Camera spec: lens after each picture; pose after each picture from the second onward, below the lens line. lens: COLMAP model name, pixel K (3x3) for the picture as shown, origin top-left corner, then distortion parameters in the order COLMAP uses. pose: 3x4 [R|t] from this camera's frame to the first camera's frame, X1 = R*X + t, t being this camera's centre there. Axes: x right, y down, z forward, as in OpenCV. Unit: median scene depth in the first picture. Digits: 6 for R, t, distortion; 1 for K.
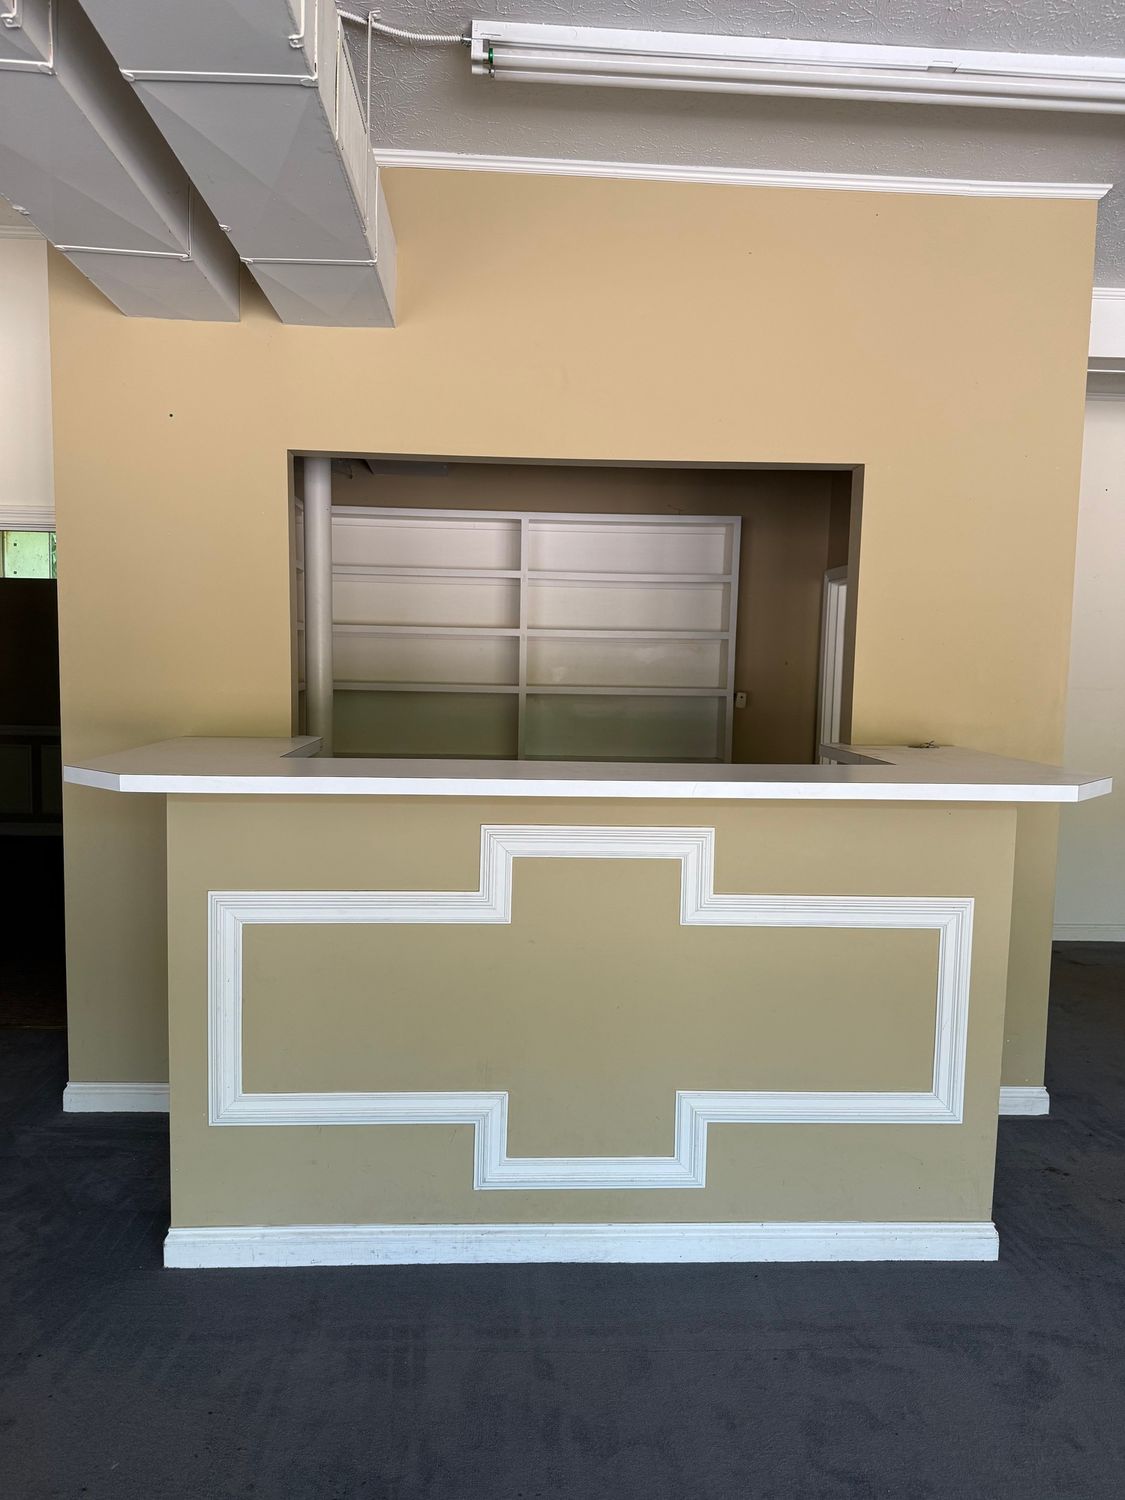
lens RADIAL K [[1037.3, 0, 543.2], [0, 1037.3, 754.8], [0, 0, 1]] dist [0.113298, -0.172861]
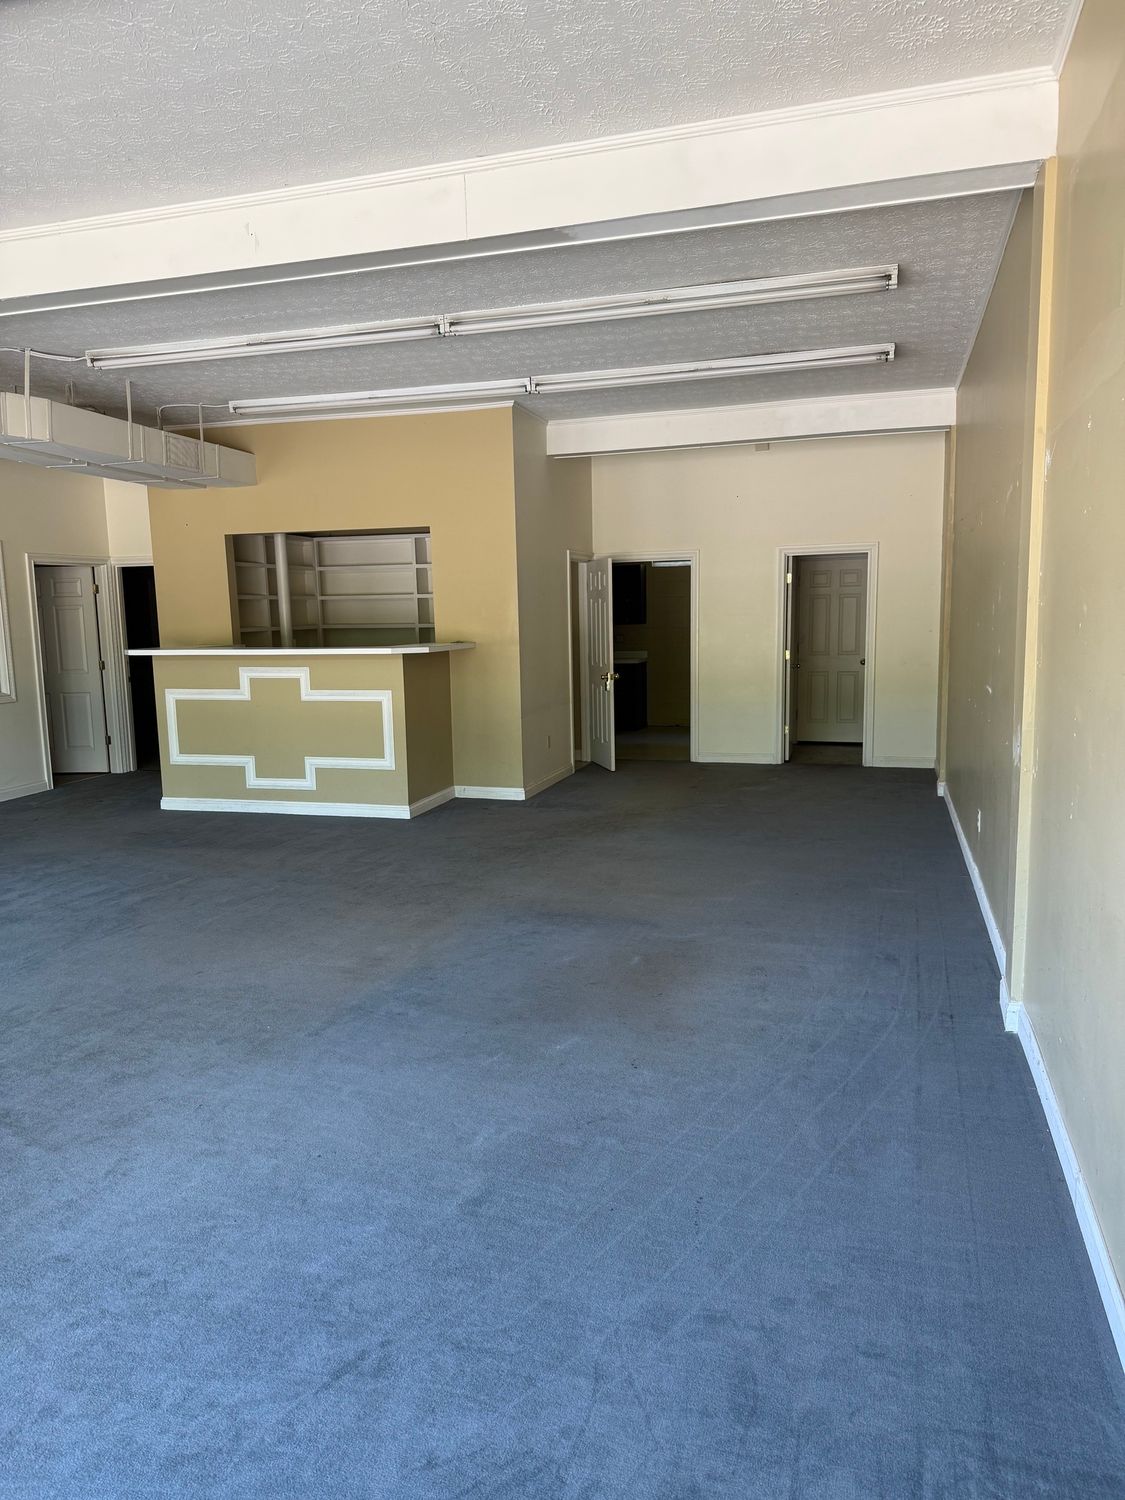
lens RADIAL K [[1037.3, 0, 543.2], [0, 1037.3, 754.8], [0, 0, 1]] dist [0.113298, -0.172861]
pose [[0.941780, 0.006568, -0.336165, 1.767229], [0.009943, 0.998828, 0.047370, 0.182068], [0.336083, -0.047955, 0.940611, -1.561717]]
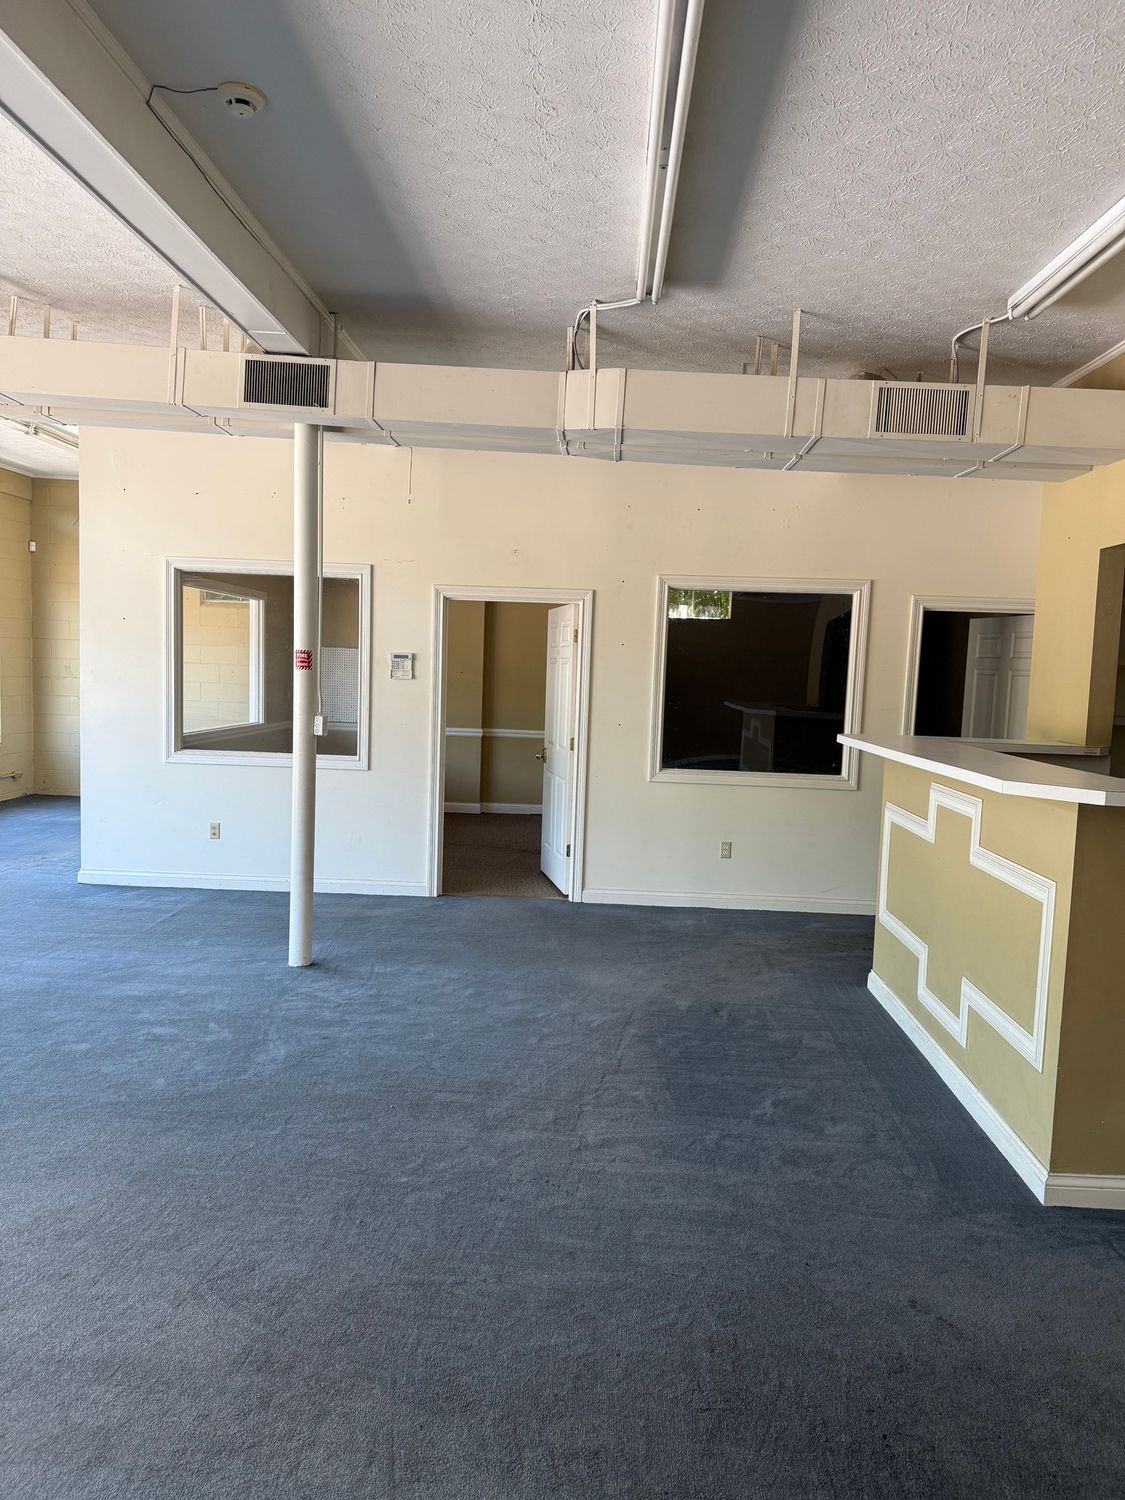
lens RADIAL K [[1037.3, 0, 543.2], [0, 1037.3, 754.8], [0, 0, 1]] dist [0.113298, -0.172861]
pose [[-0.067658, 0.064575, -0.995617, 1.635159], [-0.130080, 0.988815, 0.072973, -0.018059], [0.989192, 0.134447, -0.058502, 0.454461]]
